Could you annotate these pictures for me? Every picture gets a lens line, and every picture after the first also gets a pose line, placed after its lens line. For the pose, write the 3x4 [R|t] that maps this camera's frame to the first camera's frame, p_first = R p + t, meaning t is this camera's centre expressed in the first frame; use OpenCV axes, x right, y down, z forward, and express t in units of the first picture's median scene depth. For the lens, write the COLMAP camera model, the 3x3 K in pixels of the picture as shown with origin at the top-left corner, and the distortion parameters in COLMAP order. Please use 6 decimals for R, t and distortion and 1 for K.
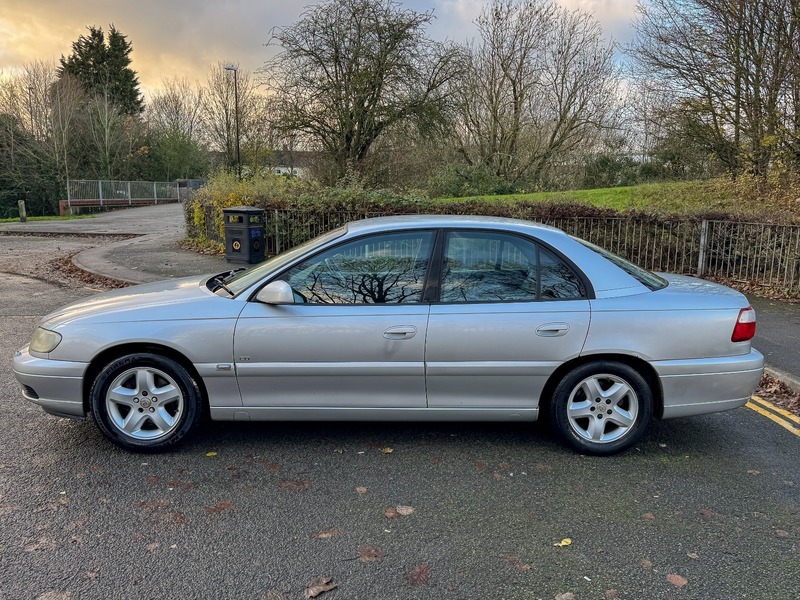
lens RADIAL K [[684.1, 0, 426.2], [0, 684.1, 301.4], [0, 0, 1]] dist [0.165138, -0.307867]
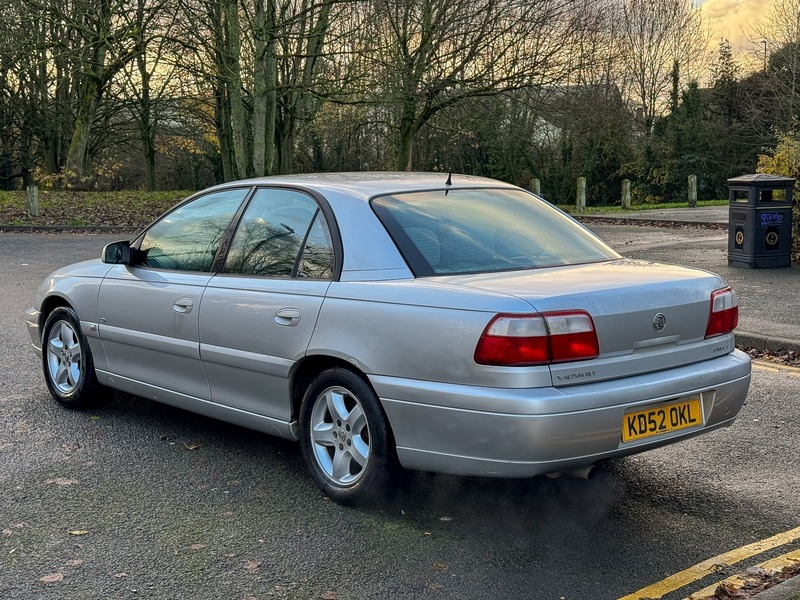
lens RADIAL K [[1214.3, 0, 400.0], [0, 1214.3, 300.0], [0, 0, 1]] dist [0.142164, 0.044851]
pose [[0.607033, 0.068627, -0.791708, 1.270364], [-0.105301, 0.994425, 0.005460, 0.002588], [0.787669, 0.080053, 0.610876, 0.271174]]
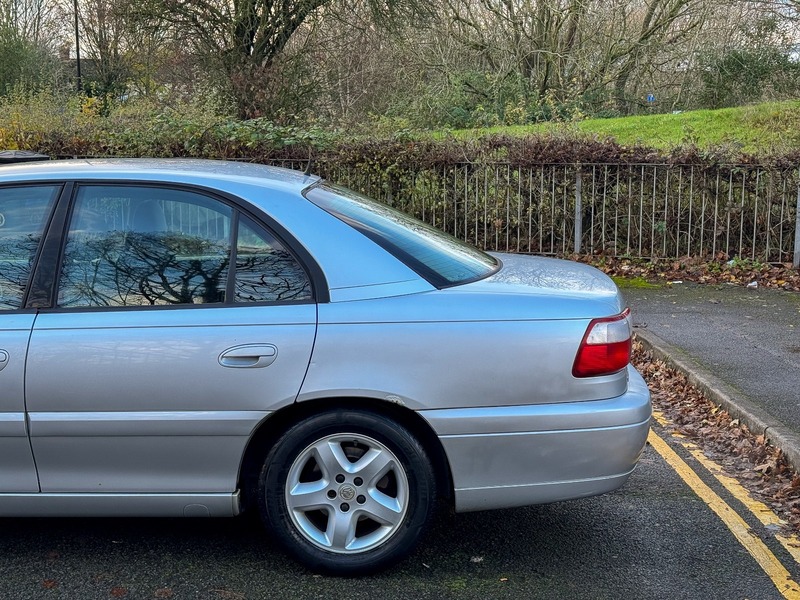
lens RADIAL K [[1214.3, 0, 400.0], [0, 1214.3, 300.0], [0, 0, 1]] dist [0.142164, 0.044851]
pose [[0.996576, -0.003570, -0.082609, 0.381103], [0.002429, 0.999900, -0.013902, 0.008769], [0.082650, 0.013654, 0.996485, -0.004932]]
